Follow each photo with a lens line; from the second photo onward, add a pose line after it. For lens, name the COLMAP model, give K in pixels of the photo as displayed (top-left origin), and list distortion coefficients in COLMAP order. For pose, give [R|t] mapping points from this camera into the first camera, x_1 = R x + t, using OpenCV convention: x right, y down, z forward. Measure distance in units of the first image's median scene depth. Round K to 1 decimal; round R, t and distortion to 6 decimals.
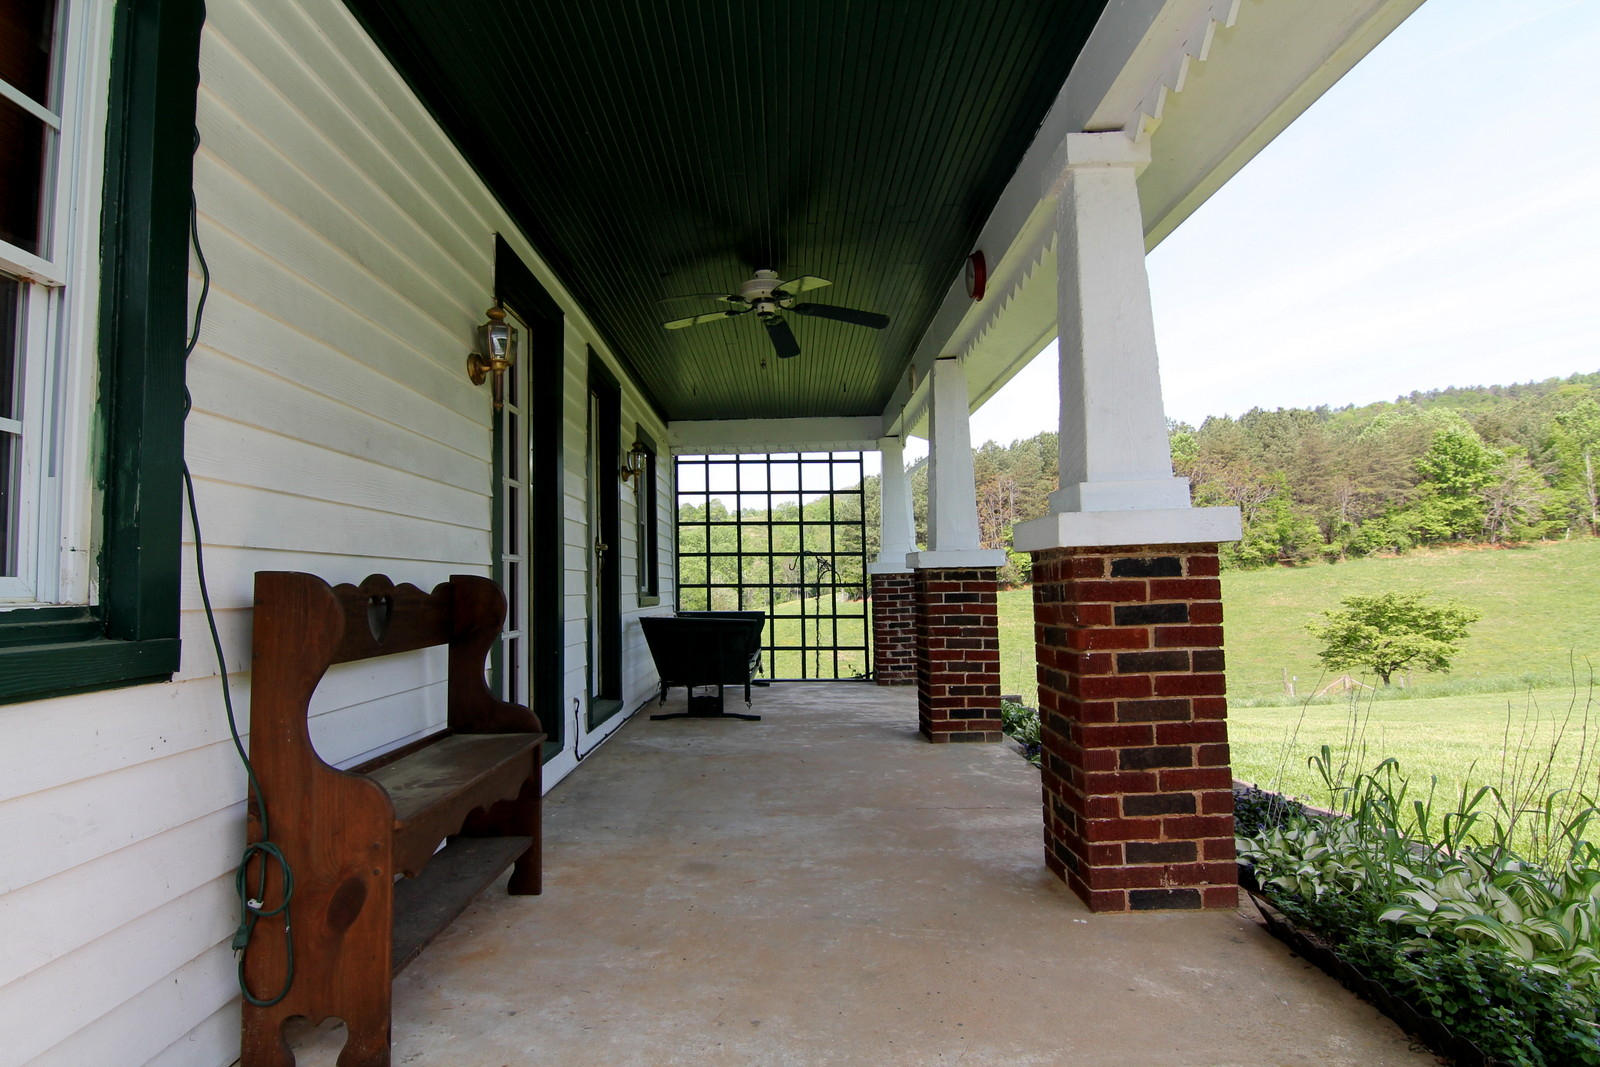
lens RADIAL K [[1142.7, 0, 795.3], [0, 1142.7, 529.4], [0, 0, 1]] dist [0.004598, -0.021884]
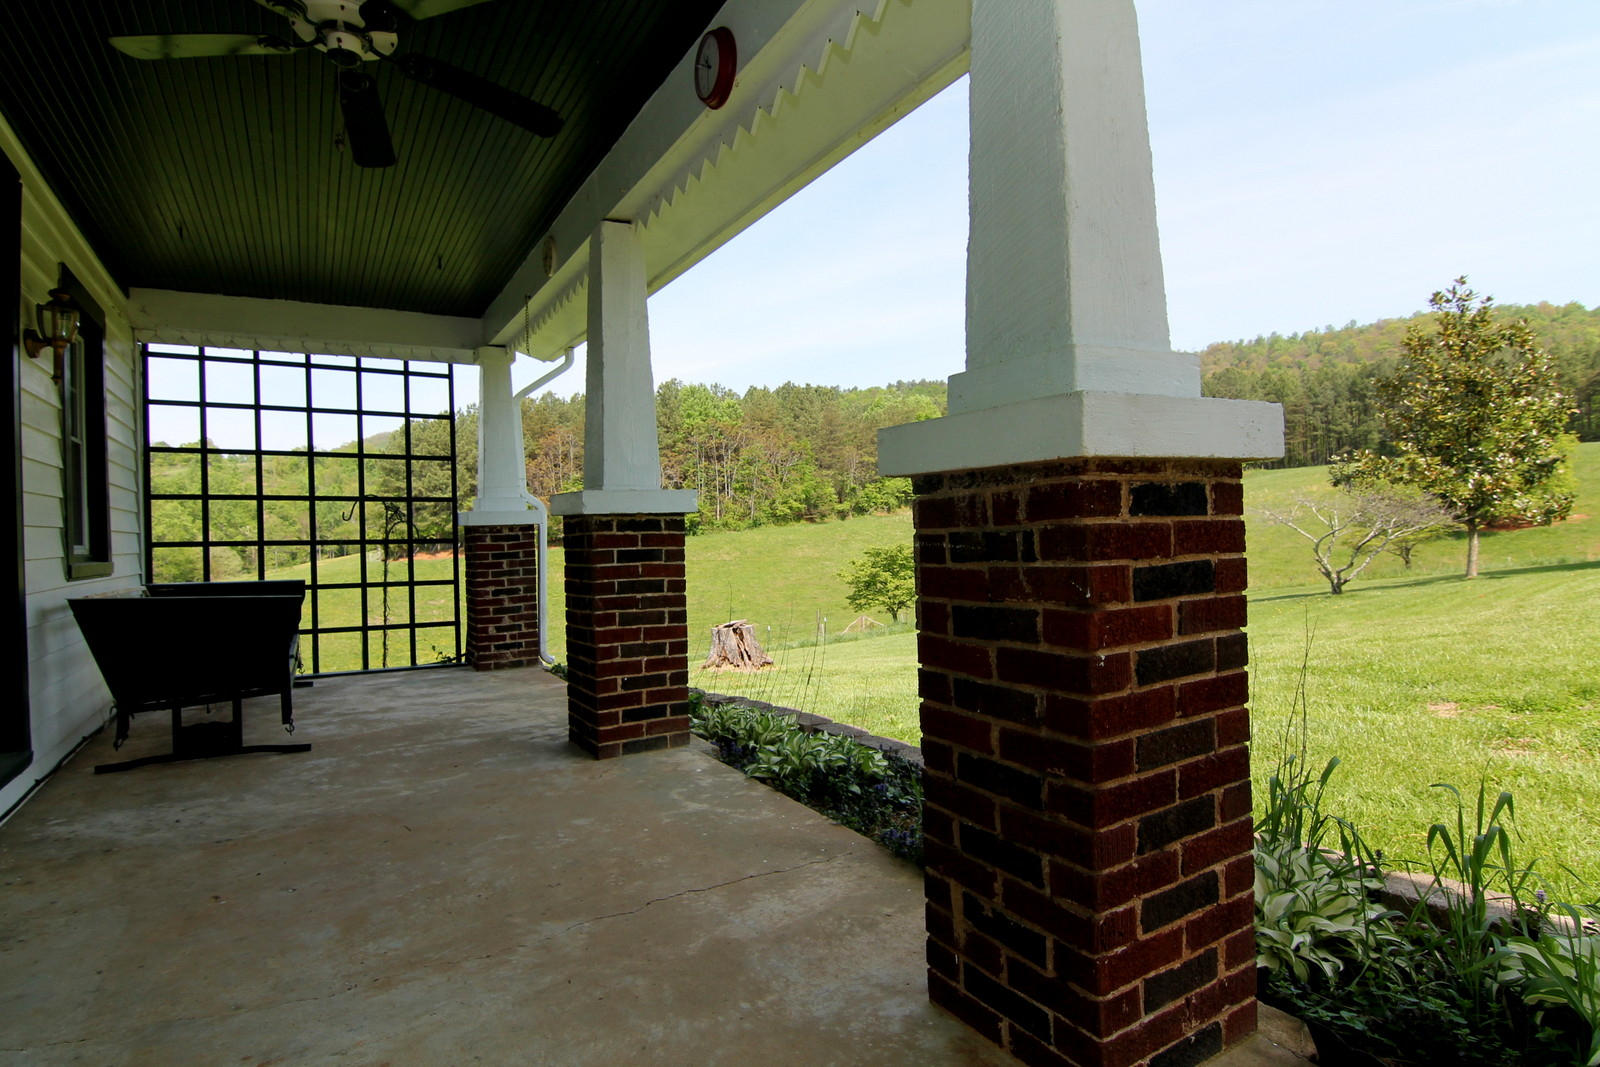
lens RADIAL K [[833.7, 0, 800.0], [0, 833.7, 533.5], [0, 0, 1]] dist [-0.000411, -0.016860]
pose [[0.844512, -0.004324, 0.535518, -0.044895], [-0.016101, 0.999310, 0.033460, 0.022801], [-0.535294, -0.036880, 0.843860, 0.430704]]
